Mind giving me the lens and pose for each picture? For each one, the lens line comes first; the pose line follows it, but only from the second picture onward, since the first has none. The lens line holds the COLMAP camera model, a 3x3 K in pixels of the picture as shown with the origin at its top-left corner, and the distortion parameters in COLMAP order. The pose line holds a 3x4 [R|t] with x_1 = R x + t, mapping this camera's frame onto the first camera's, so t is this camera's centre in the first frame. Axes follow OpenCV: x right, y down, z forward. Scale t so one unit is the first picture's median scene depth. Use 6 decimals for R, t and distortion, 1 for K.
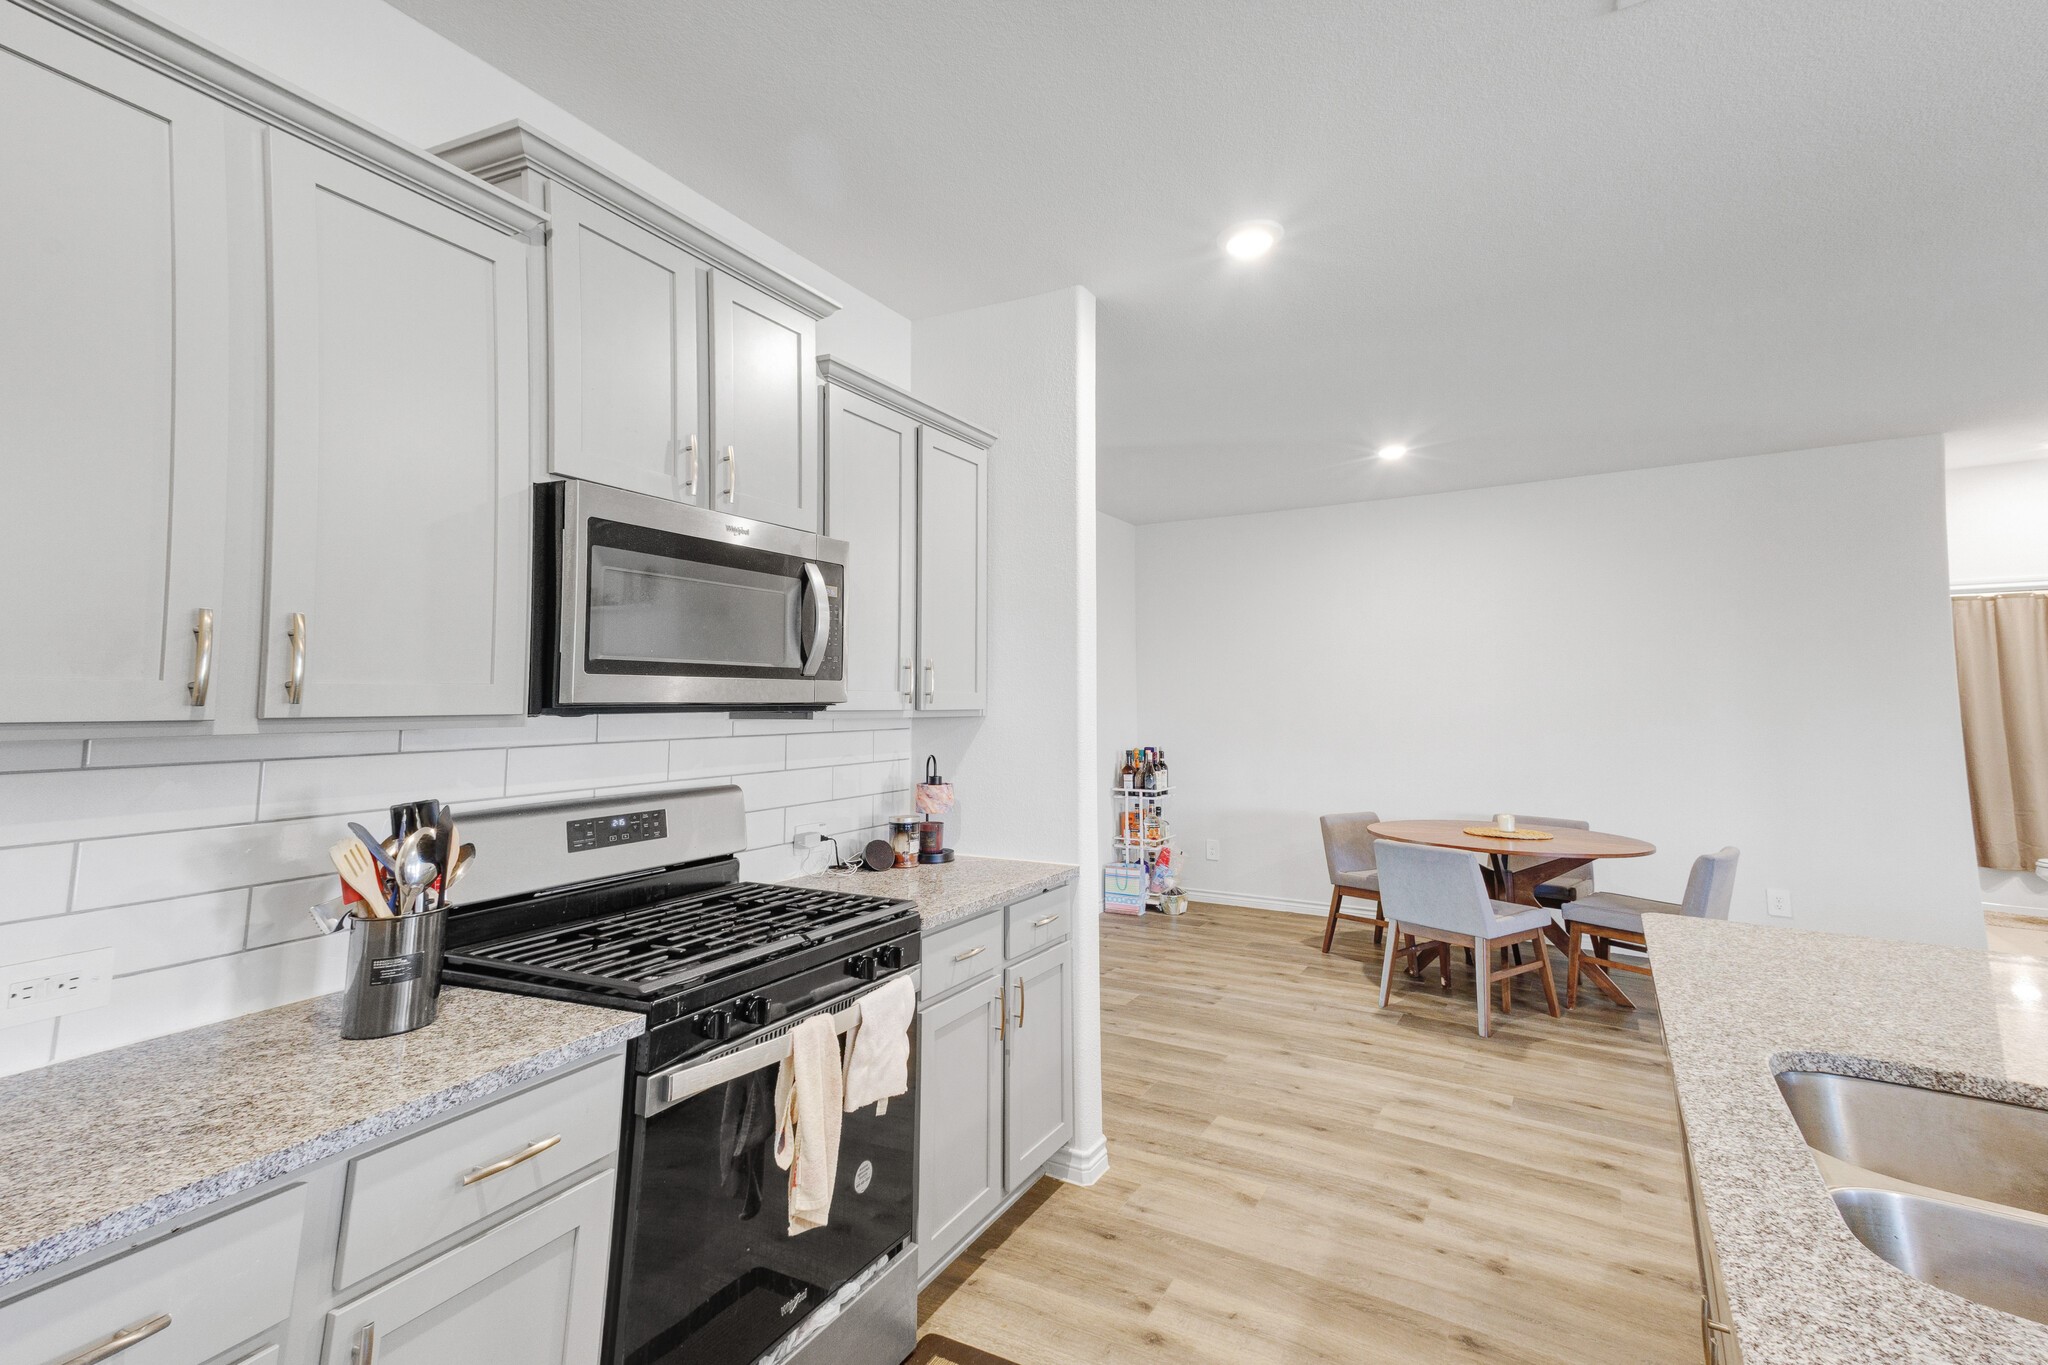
lens RADIAL K [[963.4, 0, 1007.5], [0, 963.4, 649.7], [0, 0, 1]] dist [0.145251, -0.000130]
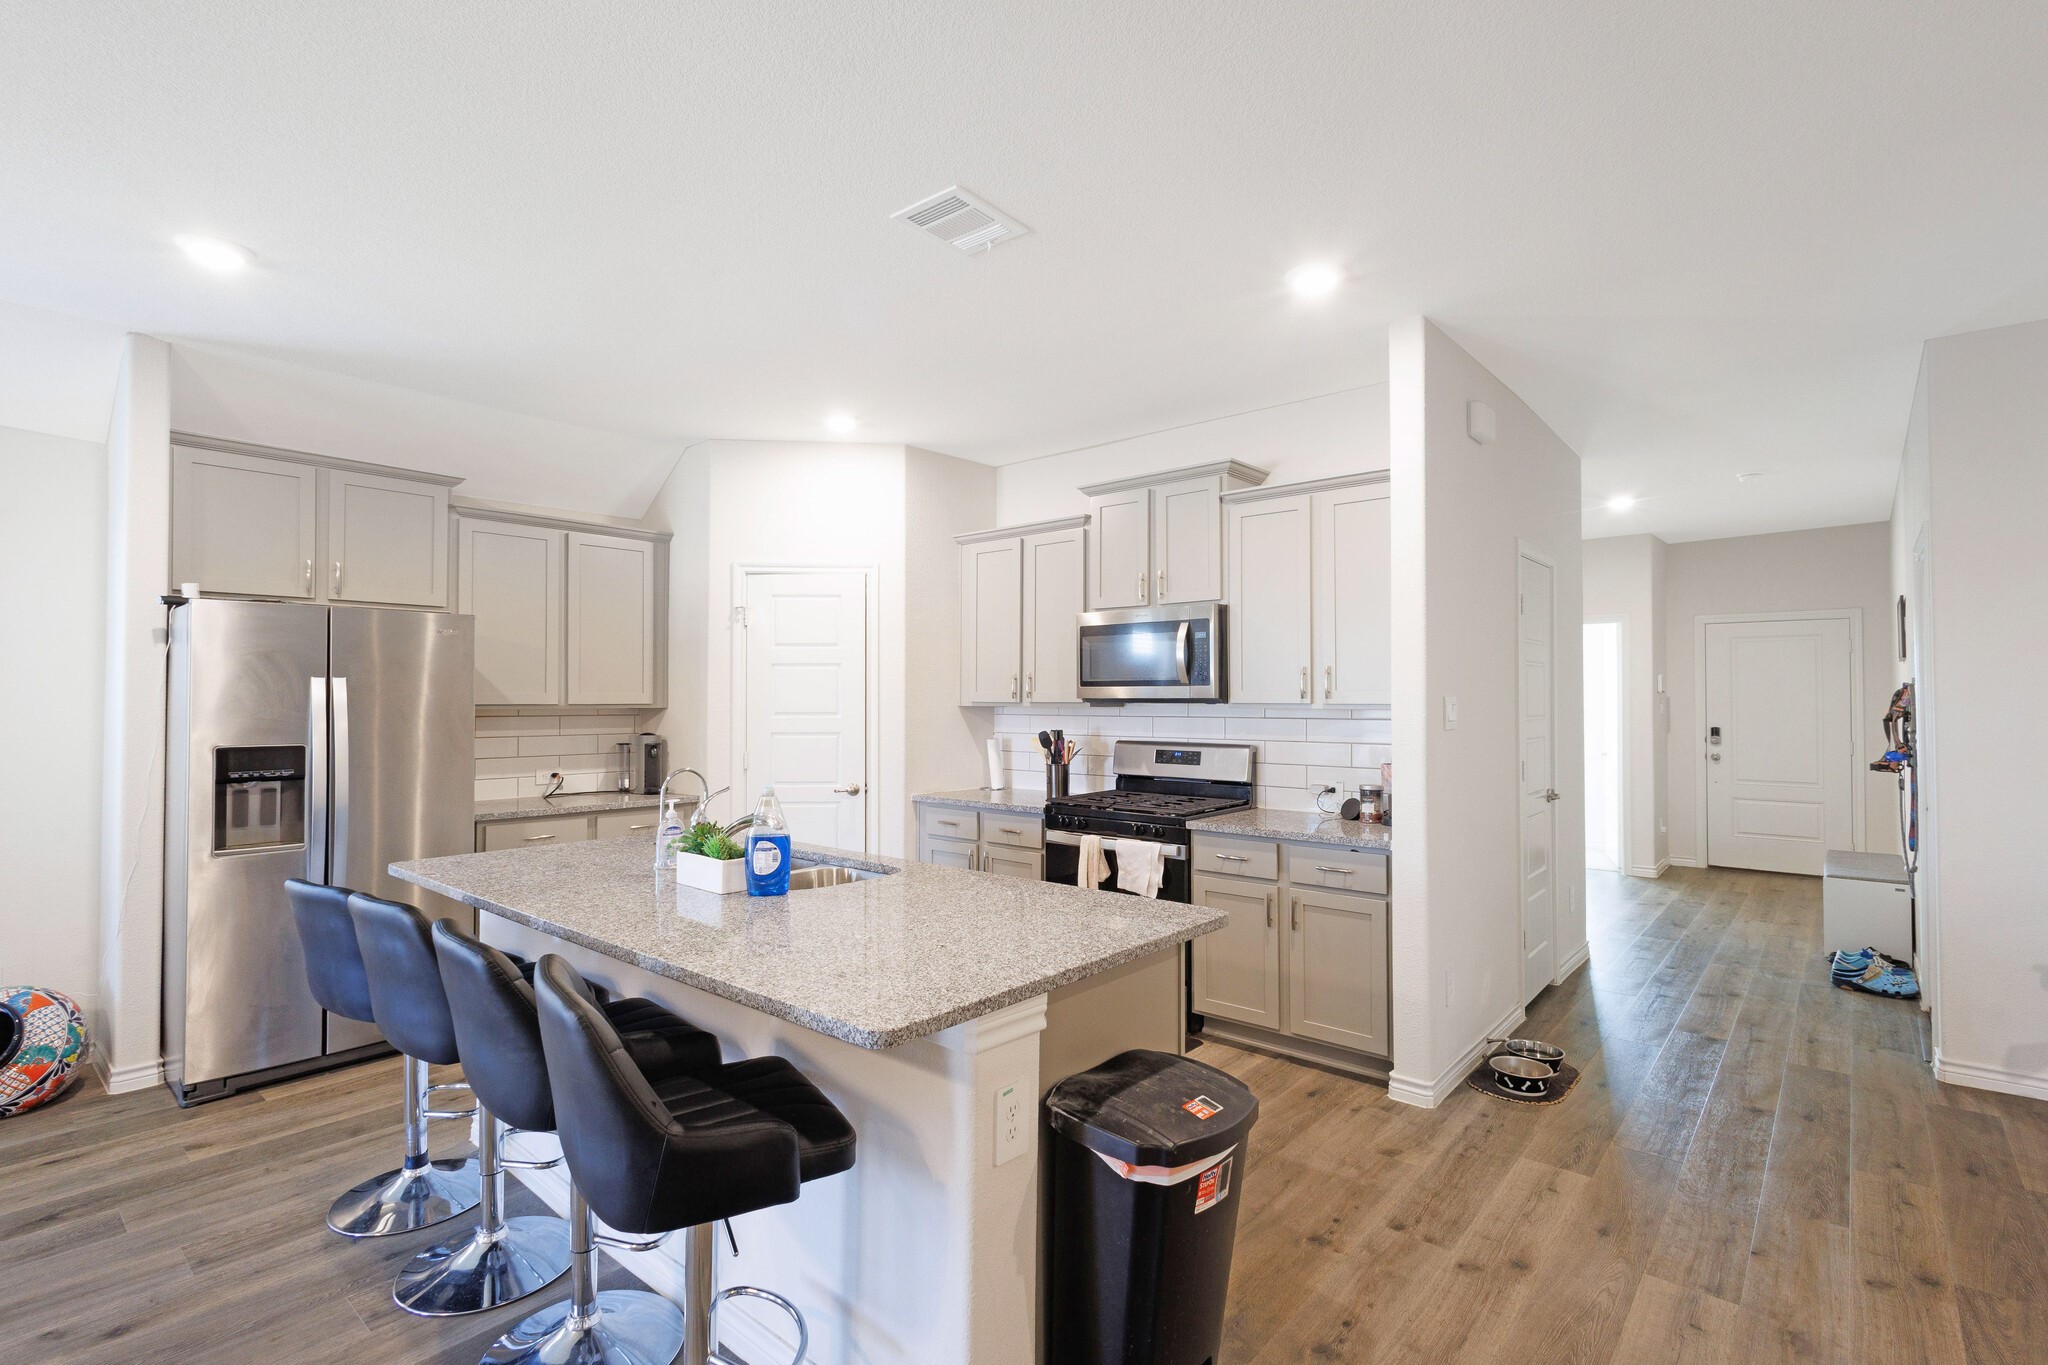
lens RADIAL K [[952.2, 0, 1023.9], [0, 952.2, 680.4], [0, 0, 1]] dist [0.003503, -0.000804]
pose [[-0.180322, -0.012971, -0.983522, 1.529880], [0.057038, 0.998093, -0.023621, 0.041864], [0.981952, -0.060358, -0.179238, 0.954289]]
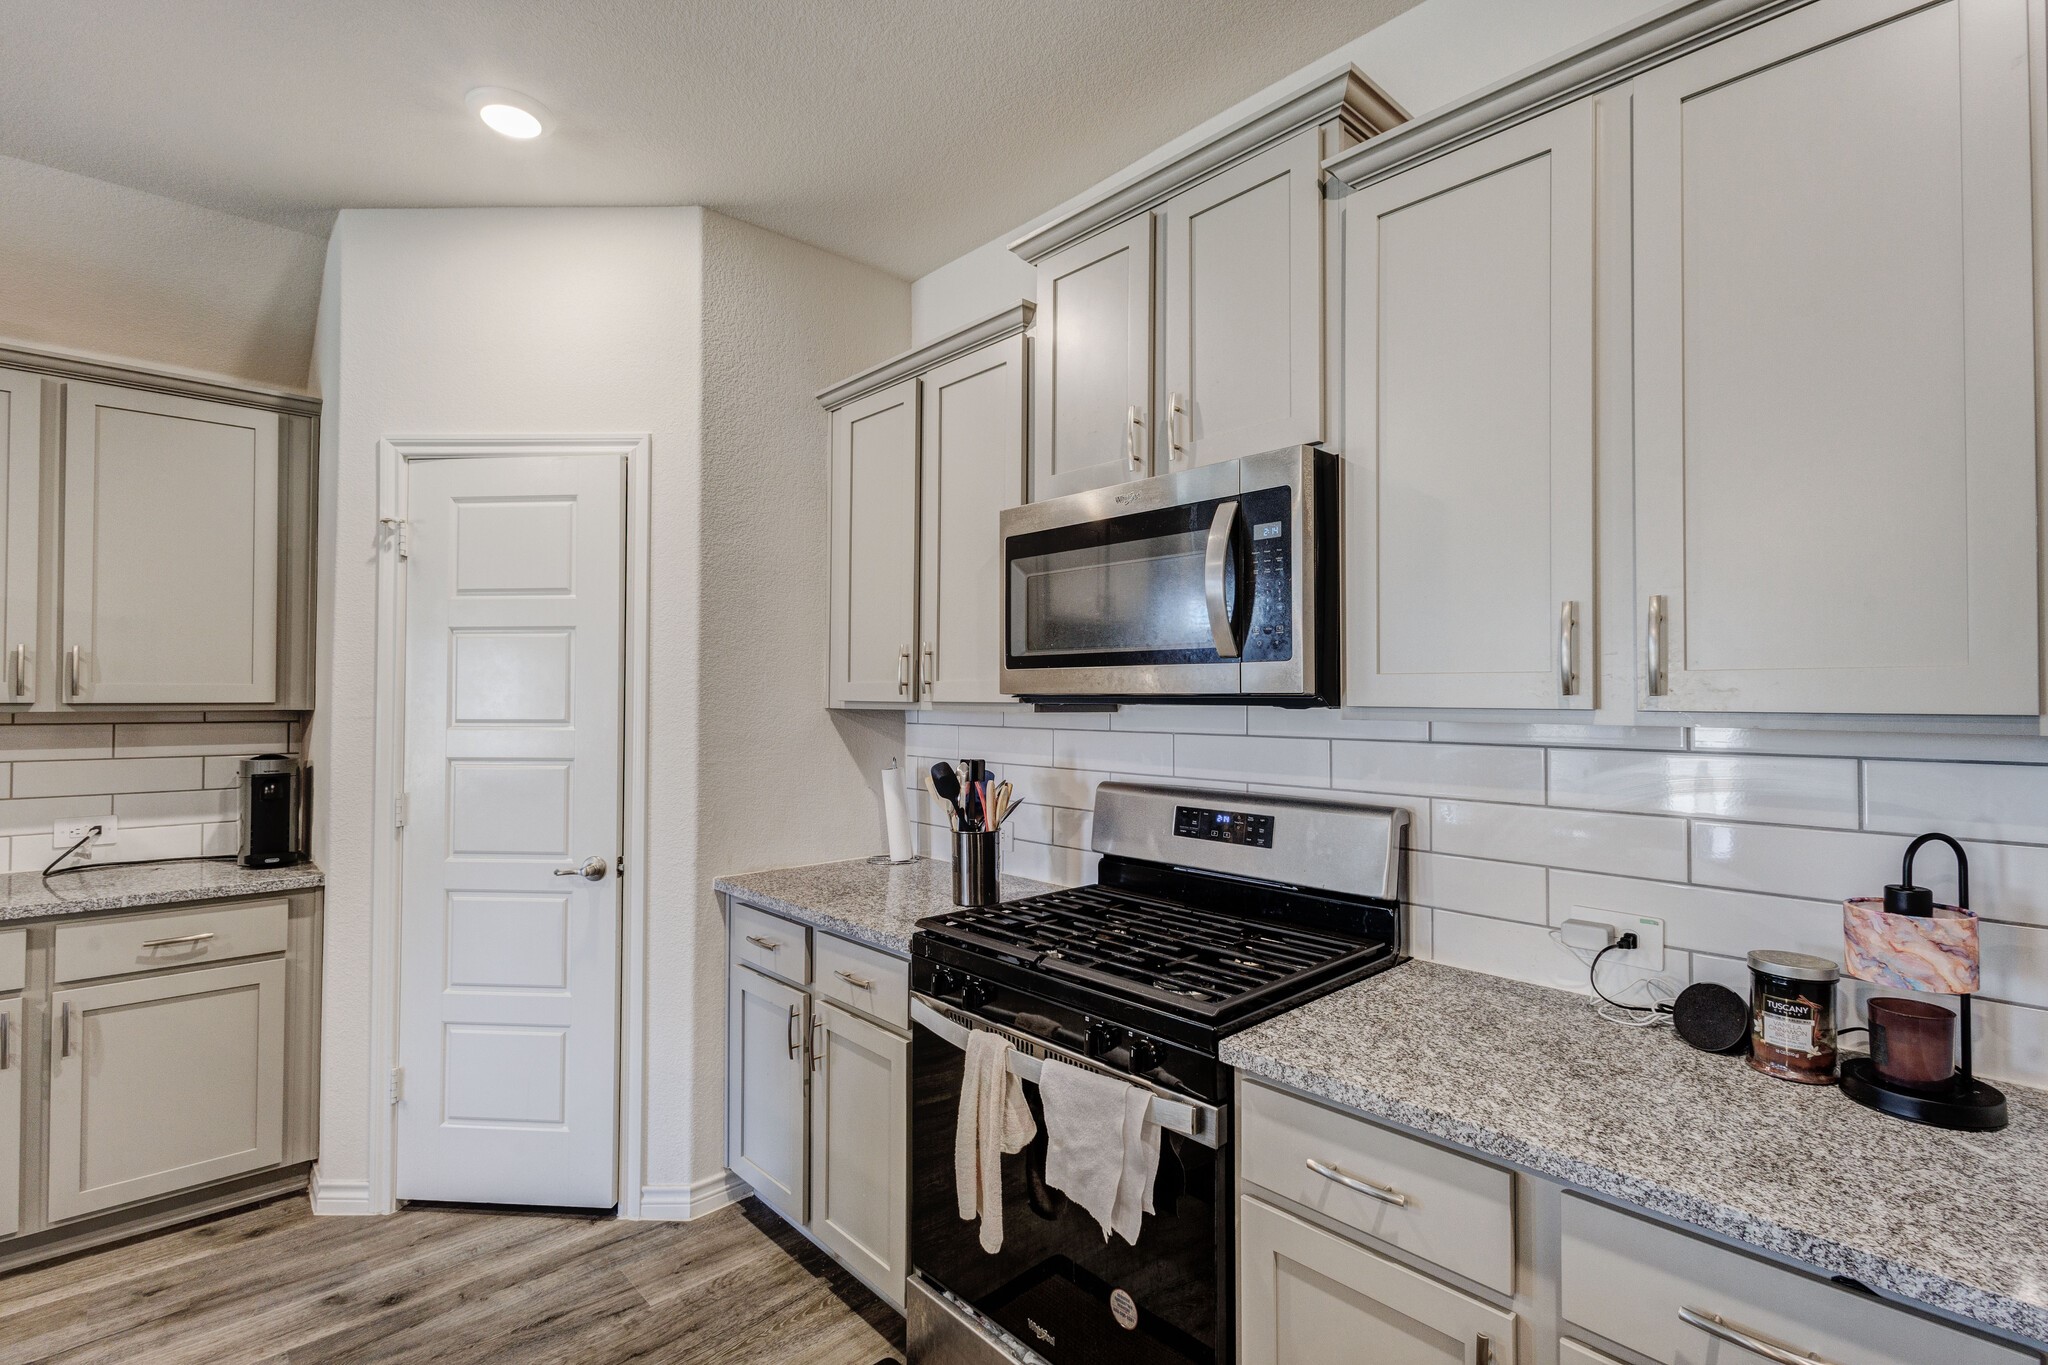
lens RADIAL K [[954.7, 0, 1009.3], [0, 954.7, 680.6], [0, 0, 1]] dist [0.009845, -0.000360]
pose [[-0.292282, -0.011358, -0.956265, 0.499277], [0.053375, 0.998177, -0.028169, 0.051244], [0.954842, -0.059274, -0.291143, 0.979788]]
